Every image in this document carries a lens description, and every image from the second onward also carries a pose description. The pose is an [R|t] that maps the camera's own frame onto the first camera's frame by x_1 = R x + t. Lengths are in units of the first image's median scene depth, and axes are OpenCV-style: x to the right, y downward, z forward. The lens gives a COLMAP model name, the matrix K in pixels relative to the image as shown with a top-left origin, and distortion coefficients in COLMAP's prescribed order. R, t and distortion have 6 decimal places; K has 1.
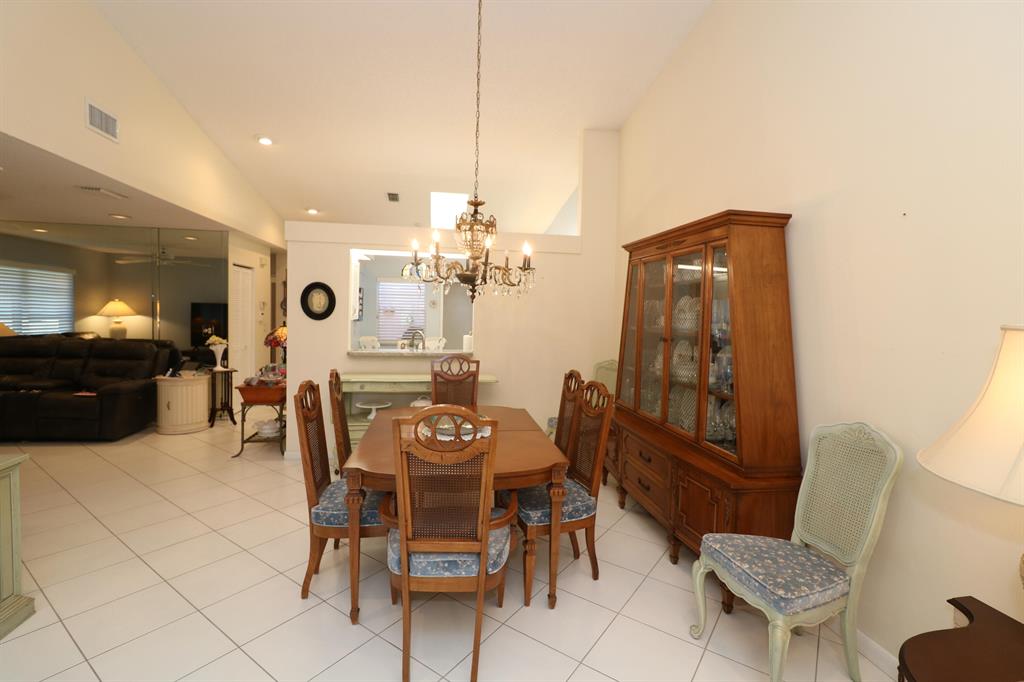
lens RADIAL K [[467.9, 0, 511.8], [0, 467.9, 332.7], [0, 0, 1]] dist [-0.001511, -0.000770]
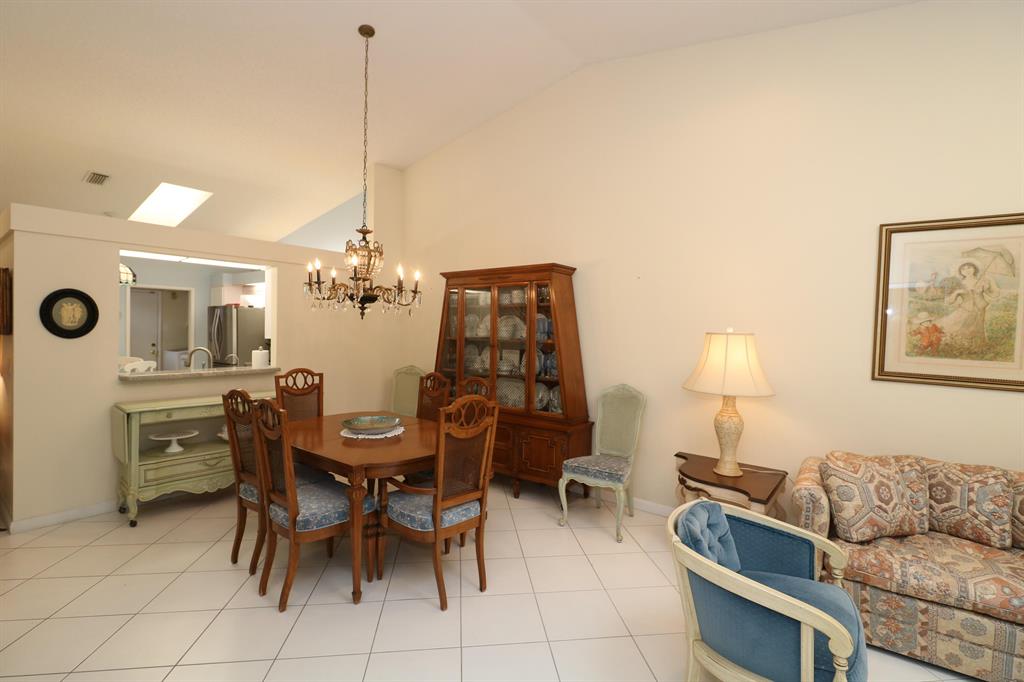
lens RADIAL K [[468.5, 0, 512.0], [0, 468.5, 341.0], [0, 0, 1]] dist [0.000072, -0.000326]
pose [[0.740717, -0.029320, 0.671177, -0.477730], [0.031721, 0.999459, 0.008653, -0.007715], [-0.671068, 0.014881, 0.741247, -0.063909]]
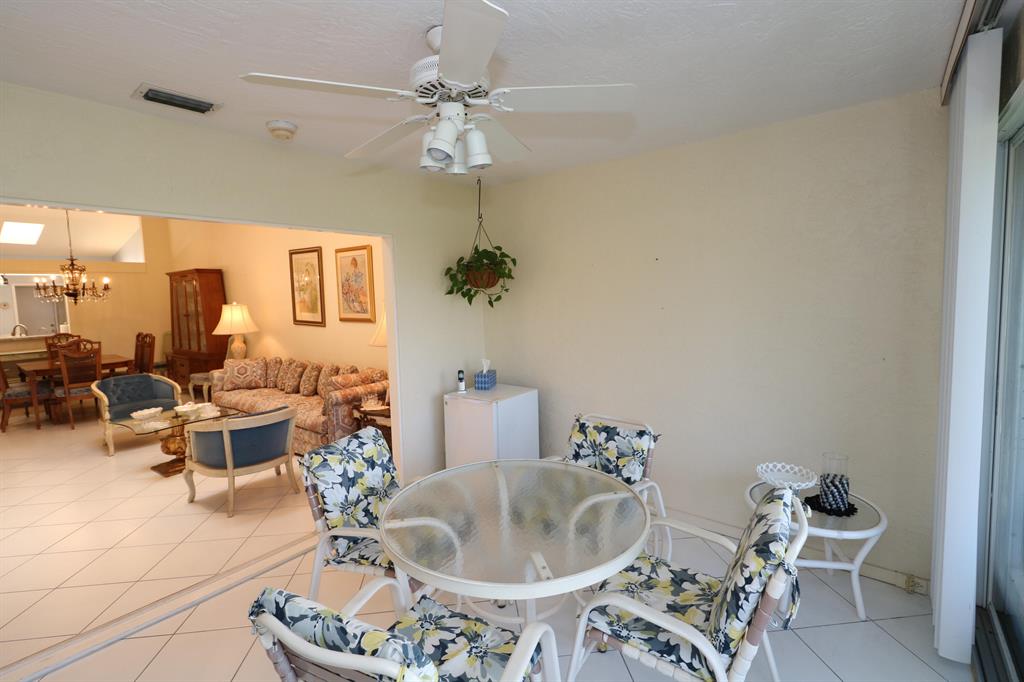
lens RADIAL K [[467.9, 0, 511.8], [0, 467.9, 332.7], [0, 0, 1]] dist [-0.001511, -0.000770]
pose [[0.738391, -0.099539, 0.666986, -0.040059], [0.077361, 0.995020, 0.062850, 0.068737], [-0.669920, 0.005191, 0.742415, -1.627702]]
